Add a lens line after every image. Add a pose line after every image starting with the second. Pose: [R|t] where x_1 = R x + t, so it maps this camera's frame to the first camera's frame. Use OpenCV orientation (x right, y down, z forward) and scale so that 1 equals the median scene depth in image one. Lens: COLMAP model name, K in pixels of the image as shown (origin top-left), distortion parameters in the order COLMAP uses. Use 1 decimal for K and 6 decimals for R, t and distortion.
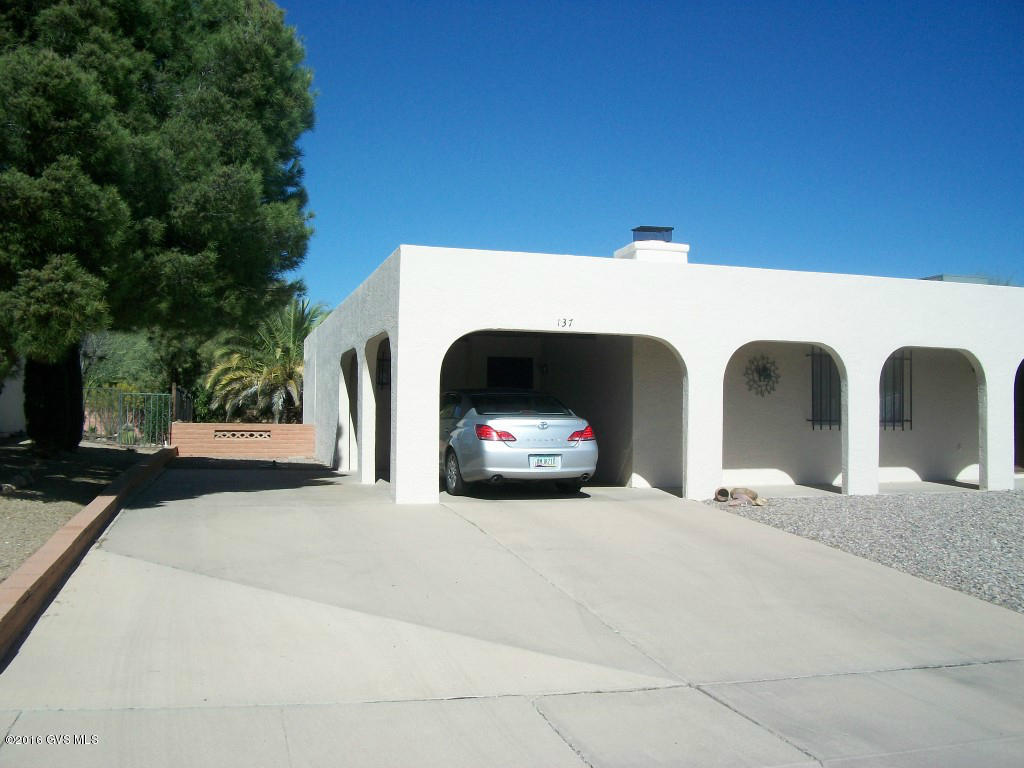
lens RADIAL K [[977.6, 0, 508.0], [0, 977.6, 384.5], [0, 0, 1]] dist [-0.136072, 0.052084]
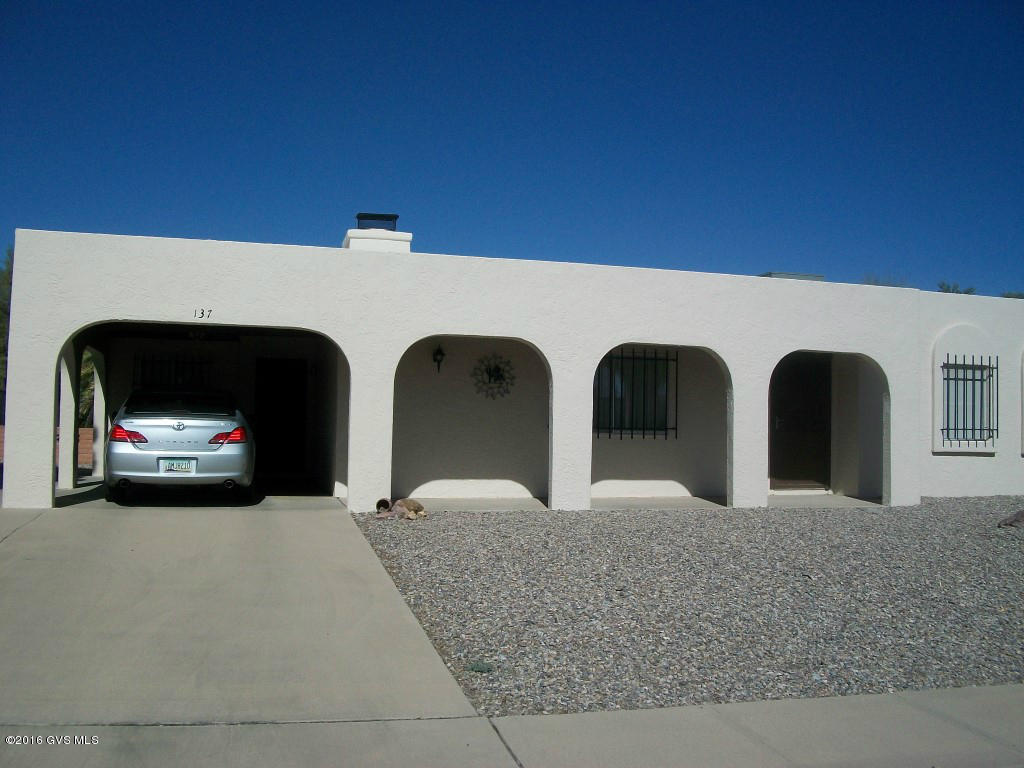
lens RADIAL K [[977.6, 0, 508.0], [0, 977.6, 384.5], [0, 0, 1]] dist [-0.136072, 0.052084]
pose [[0.999648, 0.006842, -0.025638, 0.365166], [-0.007218, 0.999868, -0.014586, 0.013997], [0.025535, 0.014766, 0.999565, 0.107405]]
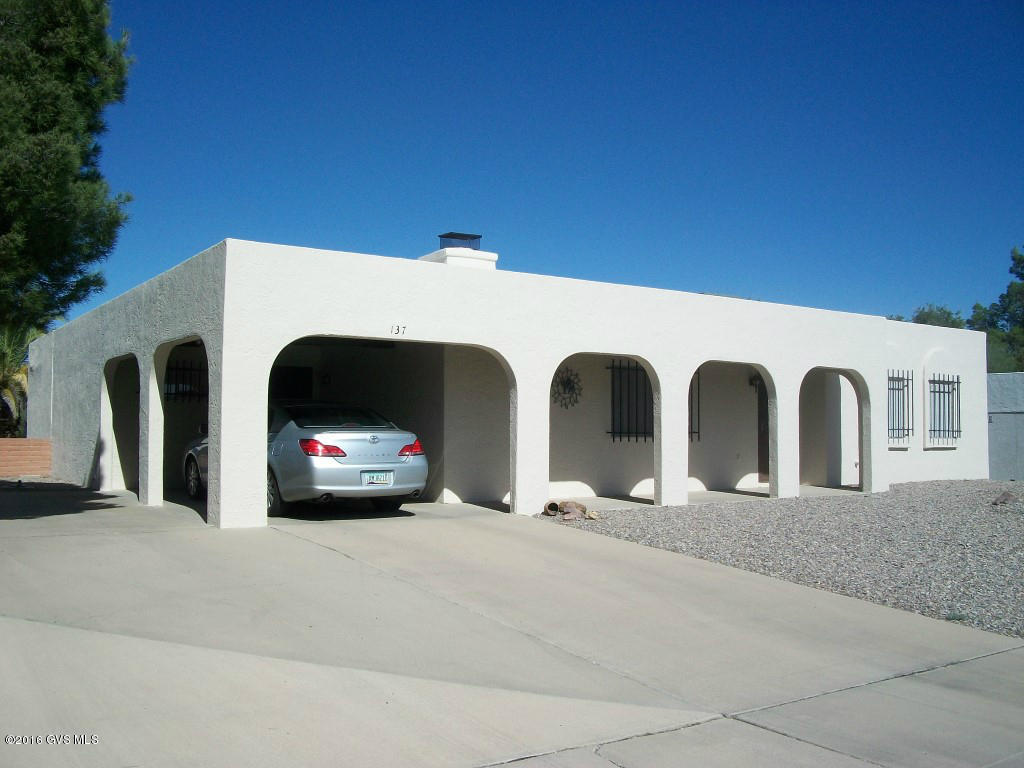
lens RADIAL K [[977.6, 0, 508.0], [0, 977.6, 384.5], [0, 0, 1]] dist [-0.136072, 0.052084]
pose [[0.950113, 0.009211, 0.311768, -0.132521], [-0.005263, 0.999895, -0.013502, 0.001460], [-0.311860, 0.011188, 0.950062, 0.076414]]
